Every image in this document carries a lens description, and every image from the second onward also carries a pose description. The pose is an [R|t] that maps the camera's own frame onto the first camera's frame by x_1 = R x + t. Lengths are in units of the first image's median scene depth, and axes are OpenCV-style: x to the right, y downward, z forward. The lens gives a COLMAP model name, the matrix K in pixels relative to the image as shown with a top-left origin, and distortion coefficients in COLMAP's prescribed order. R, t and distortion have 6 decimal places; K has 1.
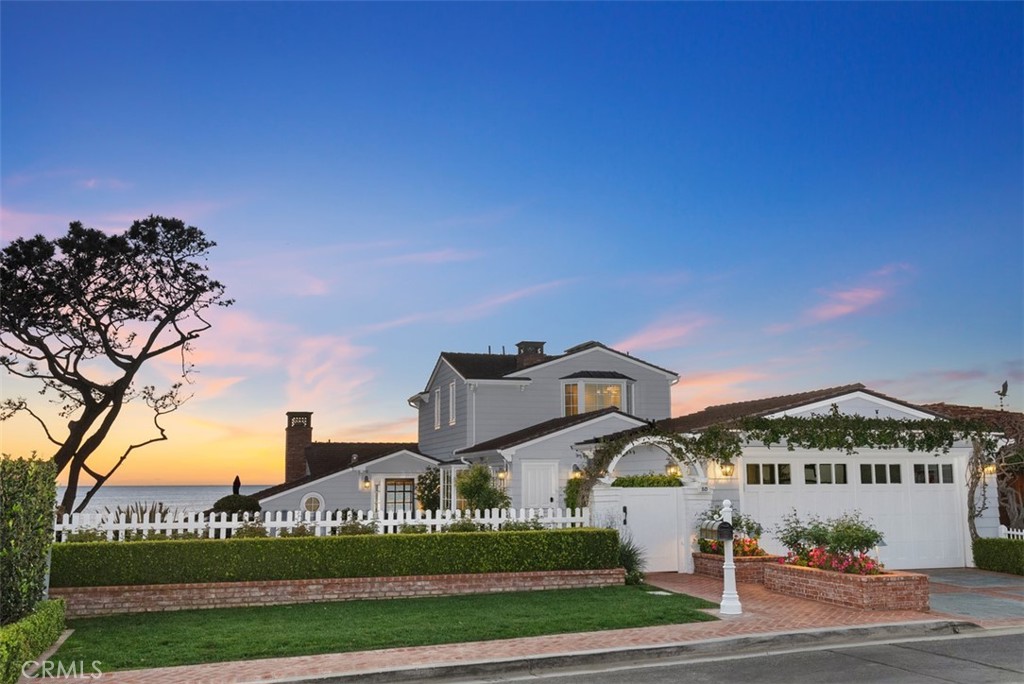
lens RADIAL K [[966.9, 0, 512.0], [0, 966.9, 342.0], [0, 0, 1]] dist [0.002015, 0.009727]
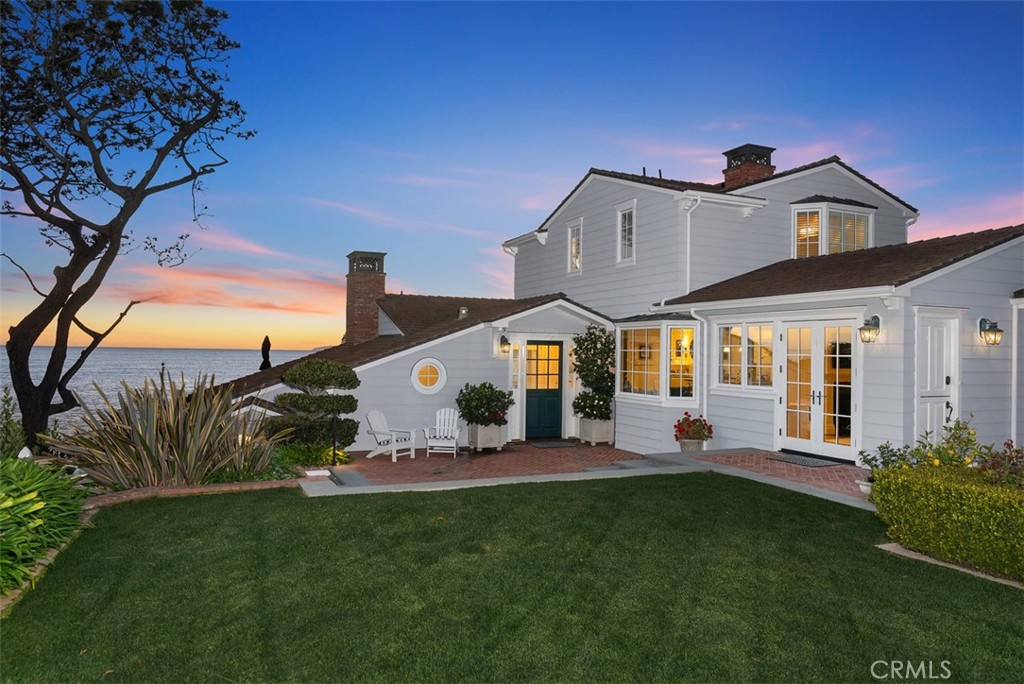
lens RADIAL K [[709.5, 0, 512.0], [0, 709.5, 342.0], [0, 0, 1]] dist [-0.007958, -0.001812]
pose [[0.991852, 0.022752, 0.125349, -0.141747], [-0.038811, 0.991117, 0.127207, 0.053711], [-0.121341, -0.131035, 0.983924, 0.345492]]
